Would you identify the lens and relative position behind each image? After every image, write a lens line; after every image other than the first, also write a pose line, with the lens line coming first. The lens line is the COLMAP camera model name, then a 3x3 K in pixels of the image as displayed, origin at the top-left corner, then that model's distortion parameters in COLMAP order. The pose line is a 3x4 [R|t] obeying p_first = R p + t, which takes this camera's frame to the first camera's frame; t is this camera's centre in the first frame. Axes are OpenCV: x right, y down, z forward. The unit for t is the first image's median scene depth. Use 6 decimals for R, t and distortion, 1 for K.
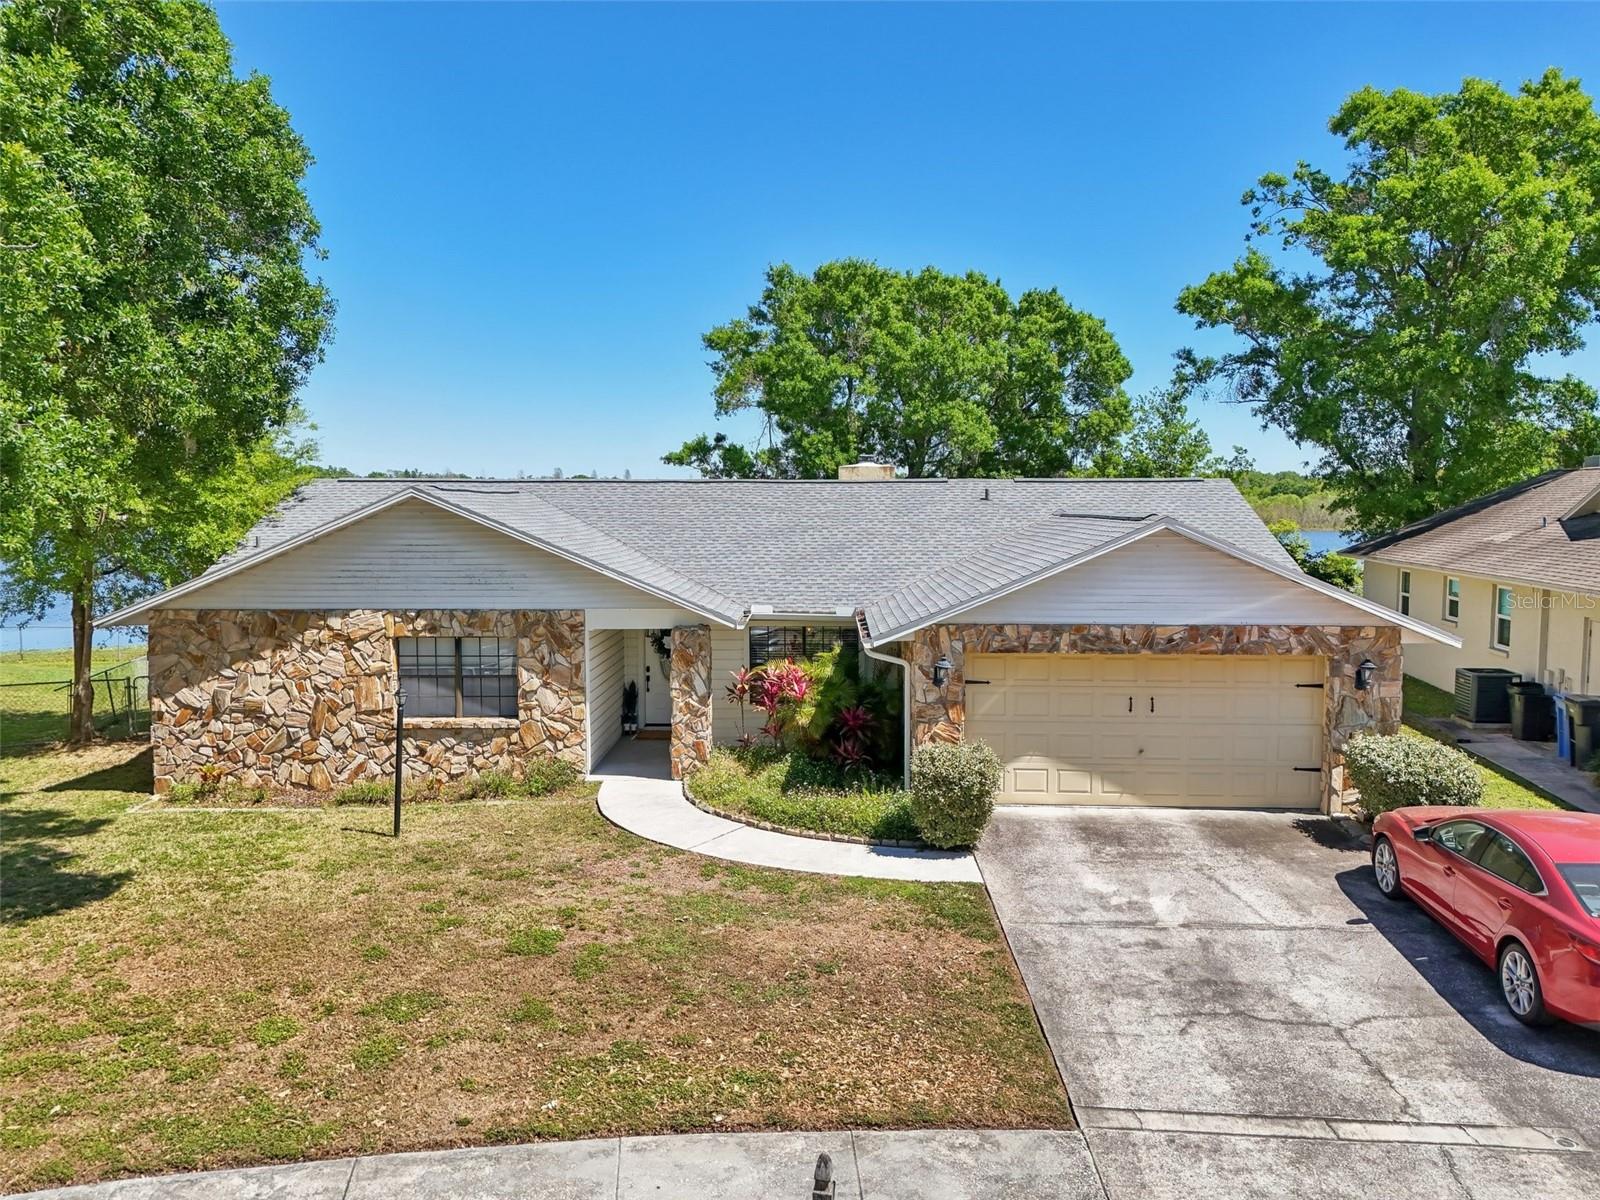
lens RADIAL K [[1175.4, 0, 800.8], [0, 1175.4, 625.3], [0, 0, 1]] dist [0.077832, -0.069666]
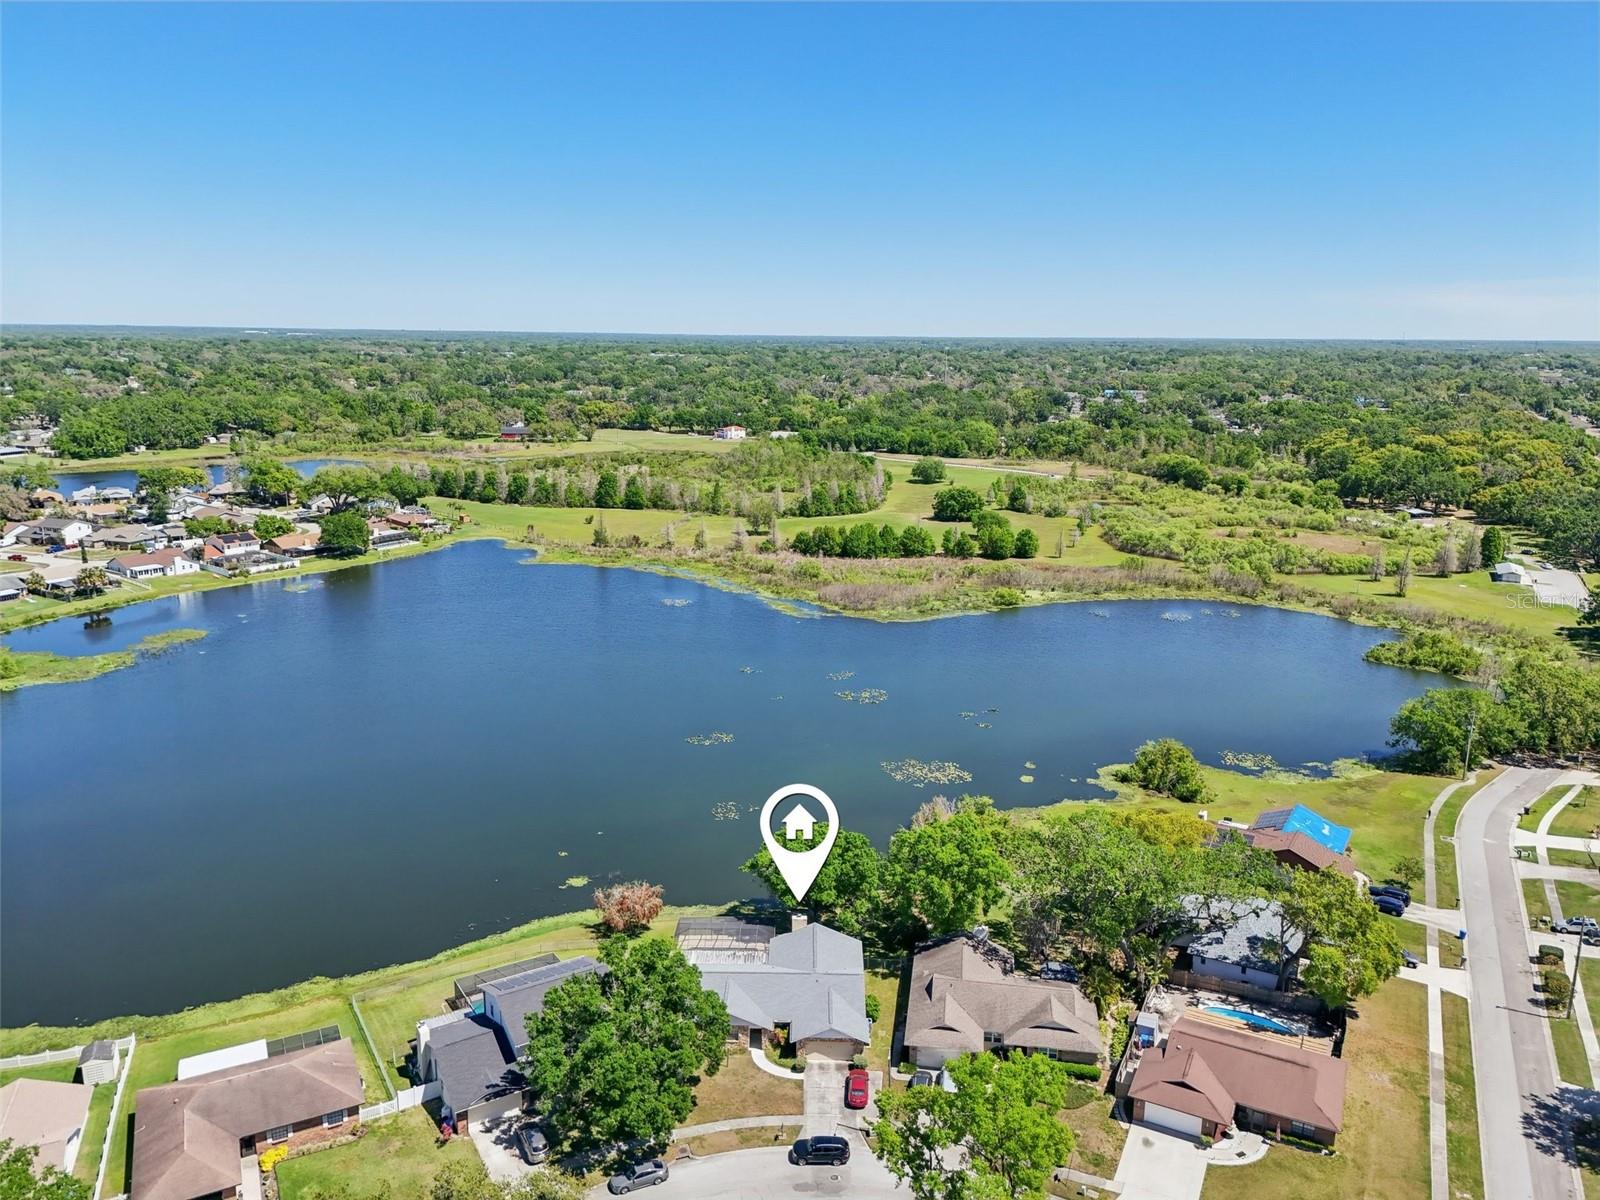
lens RADIAL K [[1175.4, 0, 801.2], [0, 1175.4, 599.7], [0, 0, 1]] dist [0.077832, -0.069666]
pose [[0.999881, 0.004990, 0.014583, 0.000009], [-0.006862, 0.991322, 0.131281, -3.927876], [-0.013801, -0.131365, 0.991238, -6.361101]]
